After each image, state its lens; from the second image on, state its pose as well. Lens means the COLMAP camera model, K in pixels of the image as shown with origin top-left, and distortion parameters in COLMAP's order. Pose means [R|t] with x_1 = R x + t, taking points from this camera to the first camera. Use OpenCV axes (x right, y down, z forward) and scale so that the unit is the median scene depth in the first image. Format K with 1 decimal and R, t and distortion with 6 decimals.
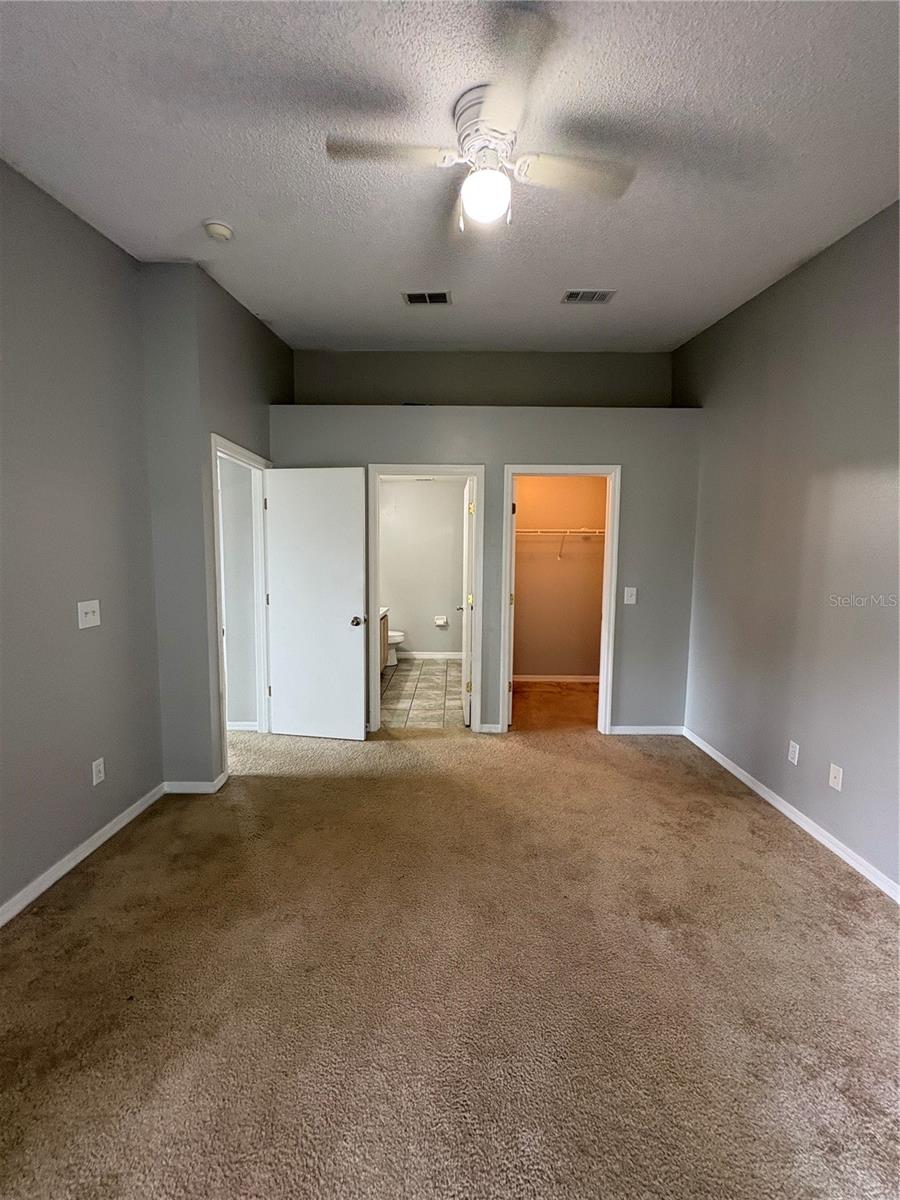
lens RADIAL K [[478.2, 0, 450.0], [0, 478.2, 600.0], [0, 0, 1]] dist [-0.002180, 0.000443]
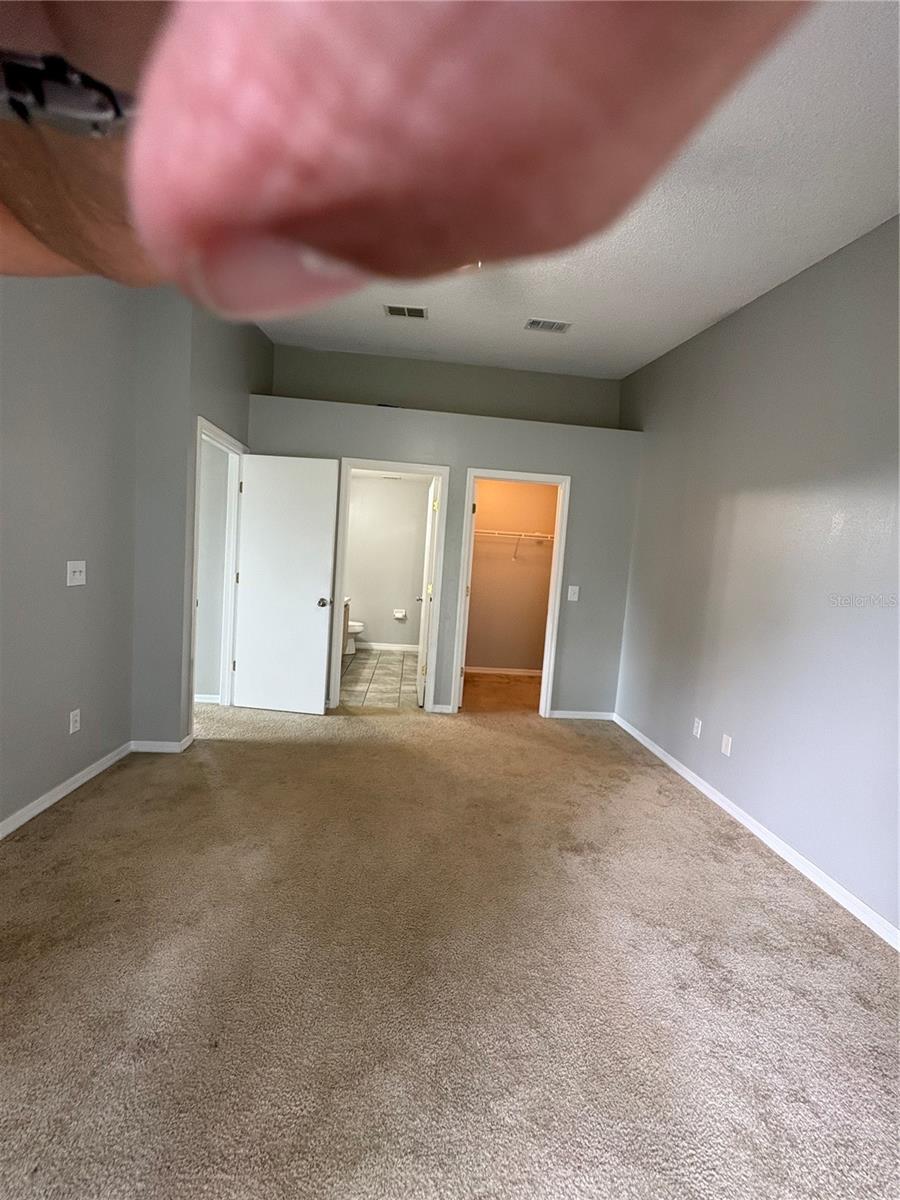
lens RADIAL K [[478.2, 0, 450.0], [0, 478.2, 600.0], [0, 0, 1]] dist [-0.002180, 0.000443]
pose [[0.994673, 0.053559, 0.088070, -0.007393], [-0.052708, 0.998538, -0.011960, 0.038848], [-0.088582, 0.007255, 0.996042, -0.095850]]
